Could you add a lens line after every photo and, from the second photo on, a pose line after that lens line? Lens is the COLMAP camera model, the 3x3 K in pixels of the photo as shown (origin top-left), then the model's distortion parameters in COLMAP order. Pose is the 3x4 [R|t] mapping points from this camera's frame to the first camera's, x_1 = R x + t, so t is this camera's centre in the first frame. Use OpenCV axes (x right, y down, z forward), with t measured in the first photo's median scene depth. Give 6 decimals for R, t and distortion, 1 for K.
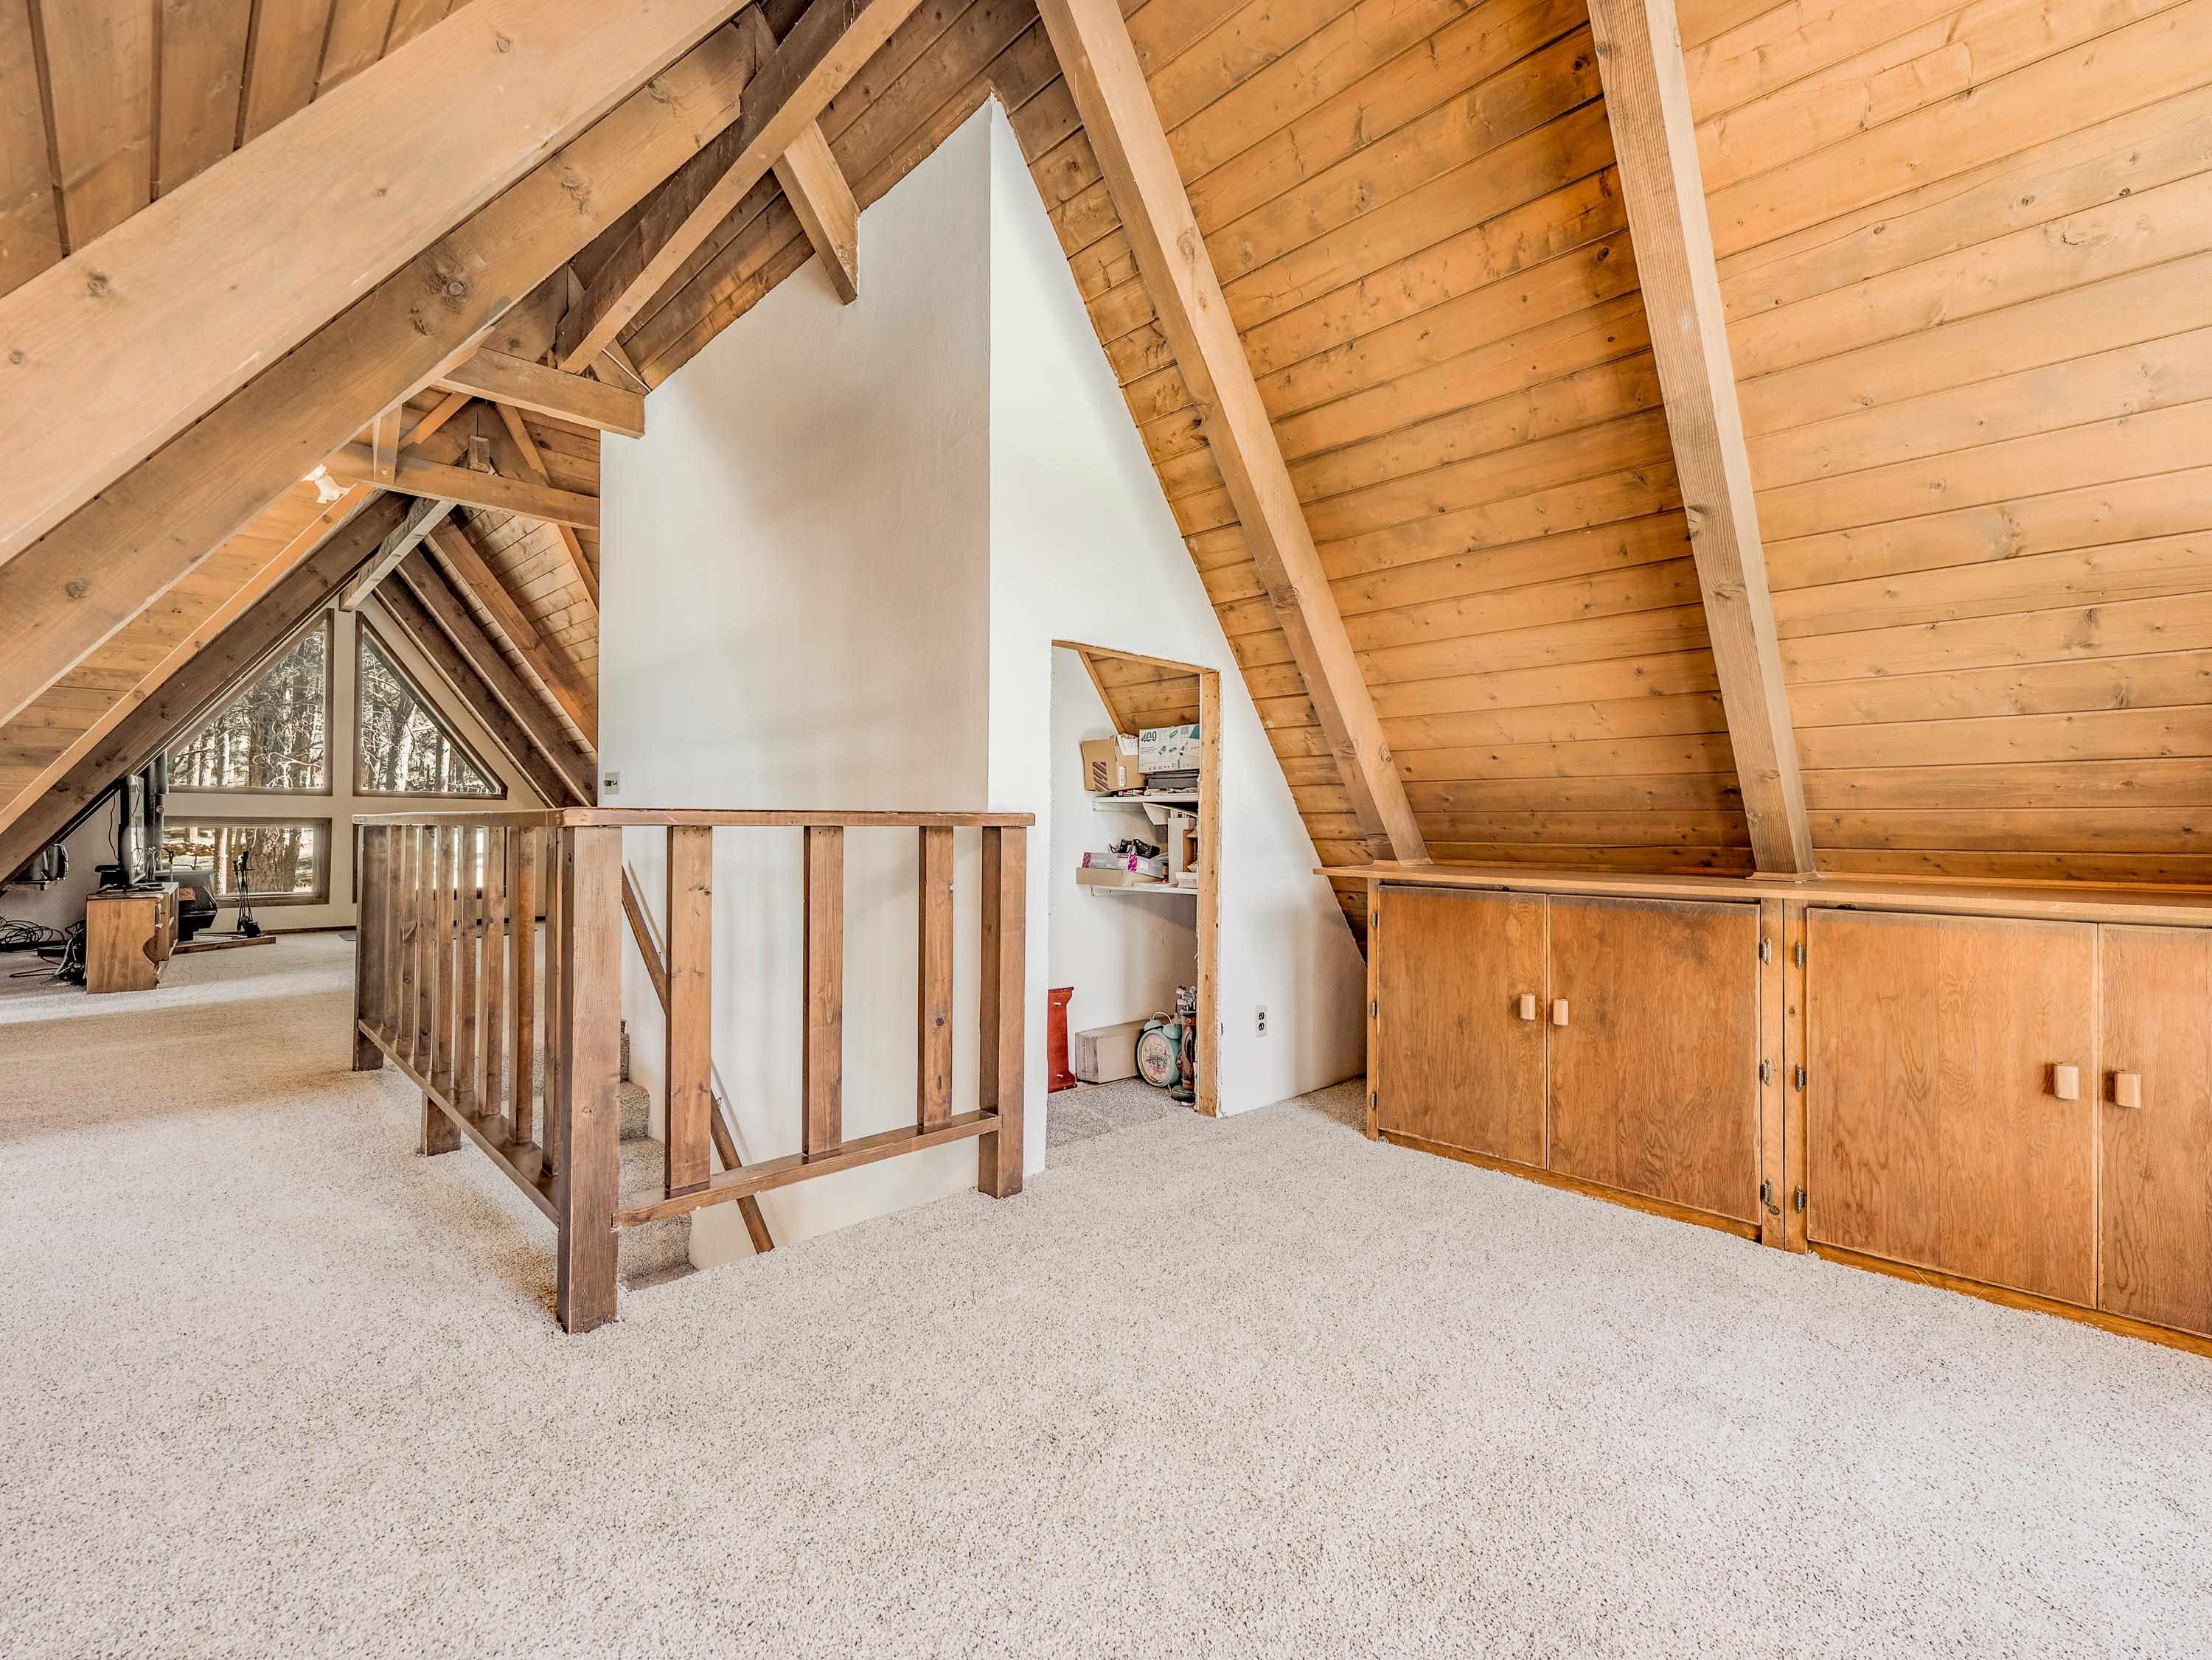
lens RADIAL K [[984.0, 0, 1103.1], [0, 984.0, 819.4], [0, 0, 1]] dist [0.027449, -0.011661]
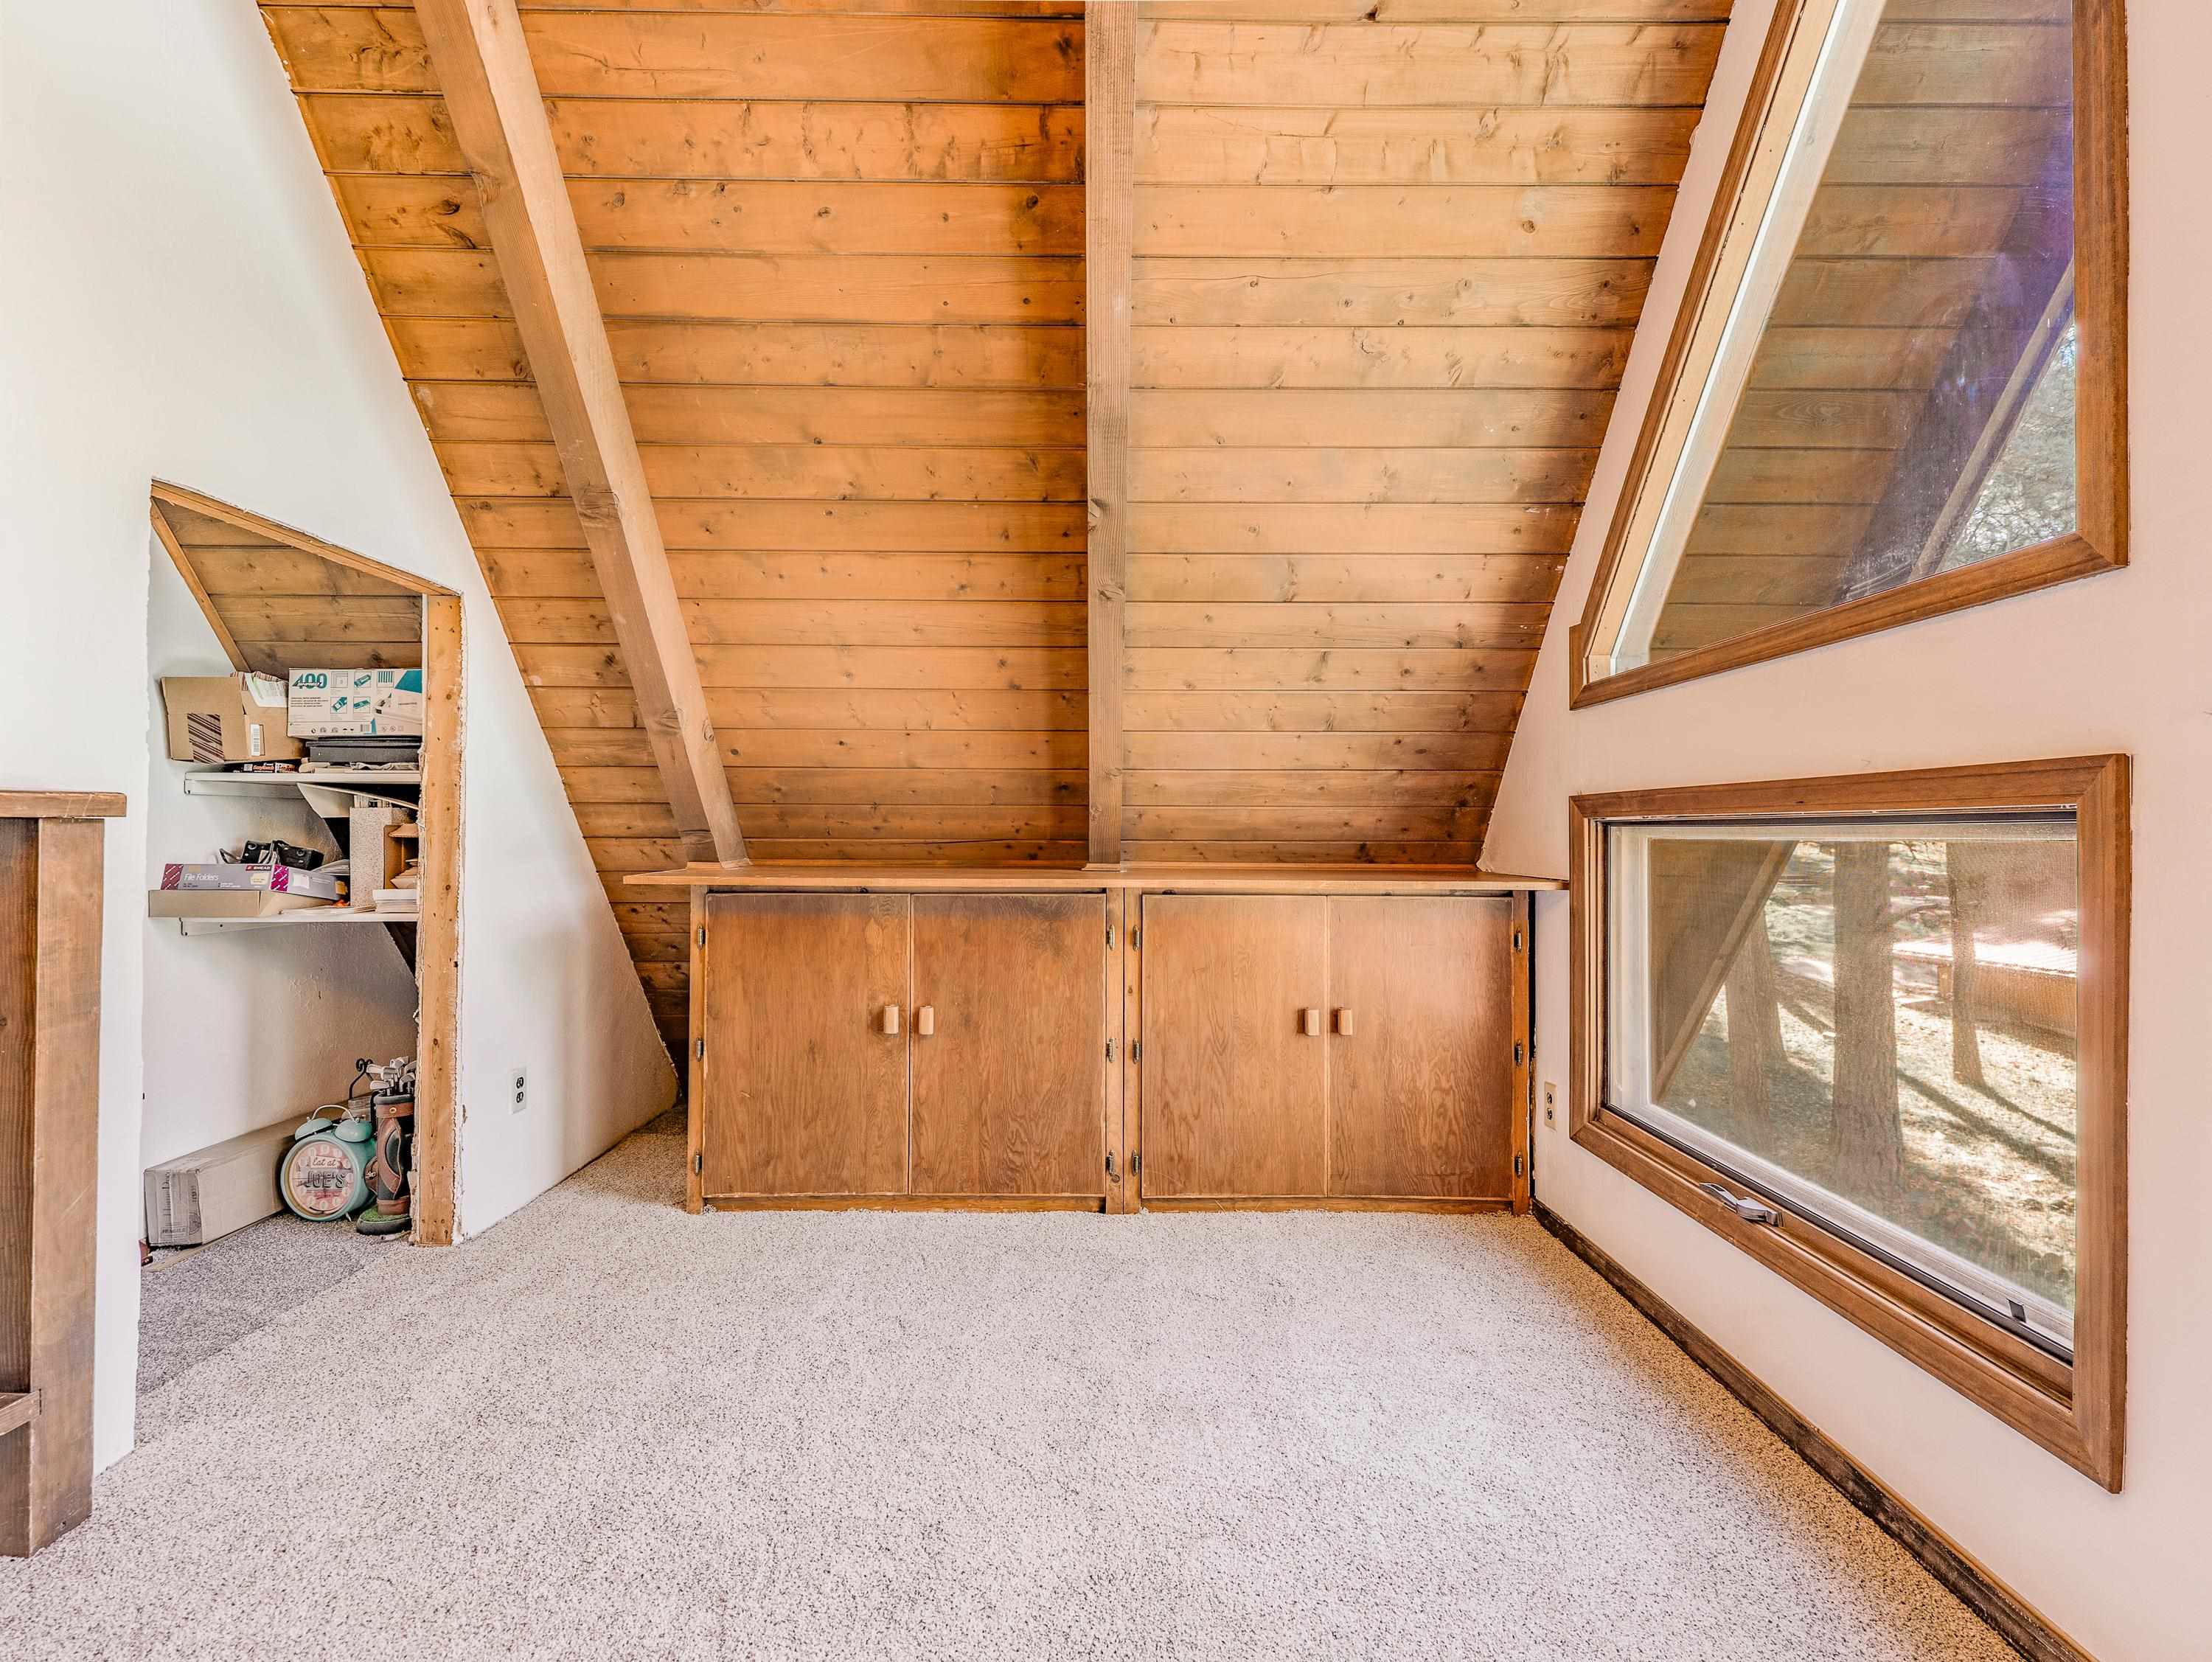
lens RADIAL K [[984.1, 0, 1103.1], [0, 984.1, 820.4], [0, 0, 1]] dist [0.027449, -0.011661]
pose [[0.690119, 0.002881, 0.723690, -0.096398], [-0.005720, 0.999983, 0.001474, 0.004847], [-0.723673, -0.005157, 0.690123, 0.251604]]
